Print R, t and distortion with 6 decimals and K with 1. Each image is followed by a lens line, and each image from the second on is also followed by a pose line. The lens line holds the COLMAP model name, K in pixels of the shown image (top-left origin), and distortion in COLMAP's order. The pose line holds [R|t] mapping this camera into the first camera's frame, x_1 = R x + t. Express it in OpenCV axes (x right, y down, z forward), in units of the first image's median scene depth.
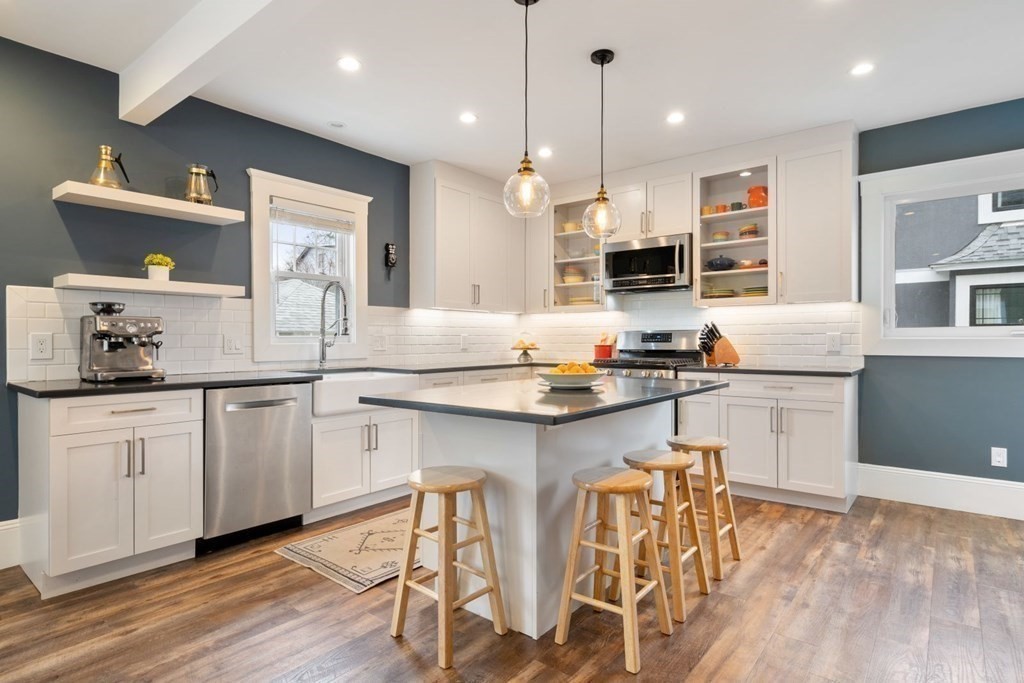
lens RADIAL K [[546.4, 0, 514.3], [0, 546.4, 342.4], [0, 0, 1]] dist [-0.005010, -0.000853]
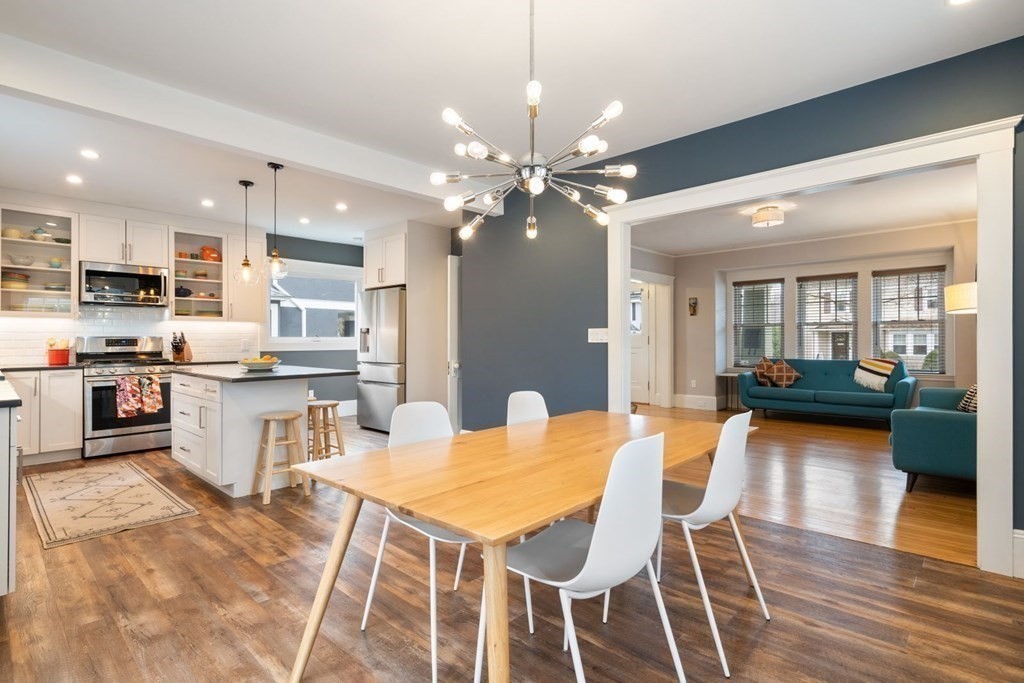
lens RADIAL K [[495.0, 0, 505.5], [0, 495.0, 340.7], [0, 0, 1]] dist [-0.000490, -0.000400]
pose [[0.083347, -0.000149, 0.996521, -1.272402], [0.008839, 0.999961, -0.000590, -0.006520], [-0.996481, 0.008857, 0.083345, 0.035368]]
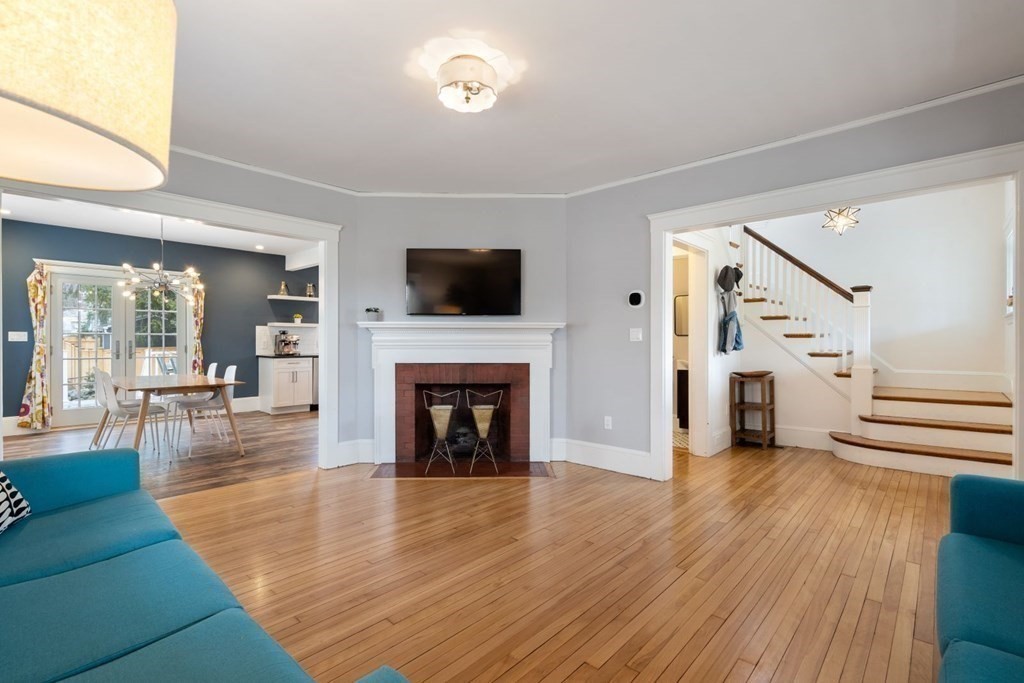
lens RADIAL K [[468.5, 0, 508.0], [0, 468.5, 339.8], [0, 0, 1]] dist [0.002144, 0.000115]
pose [[0.998349, 0.000613, -0.057436, 0.670197], [-0.000997, 0.999977, -0.006662, -0.002487], [0.057431, 0.006709, 0.998327, -1.531179]]
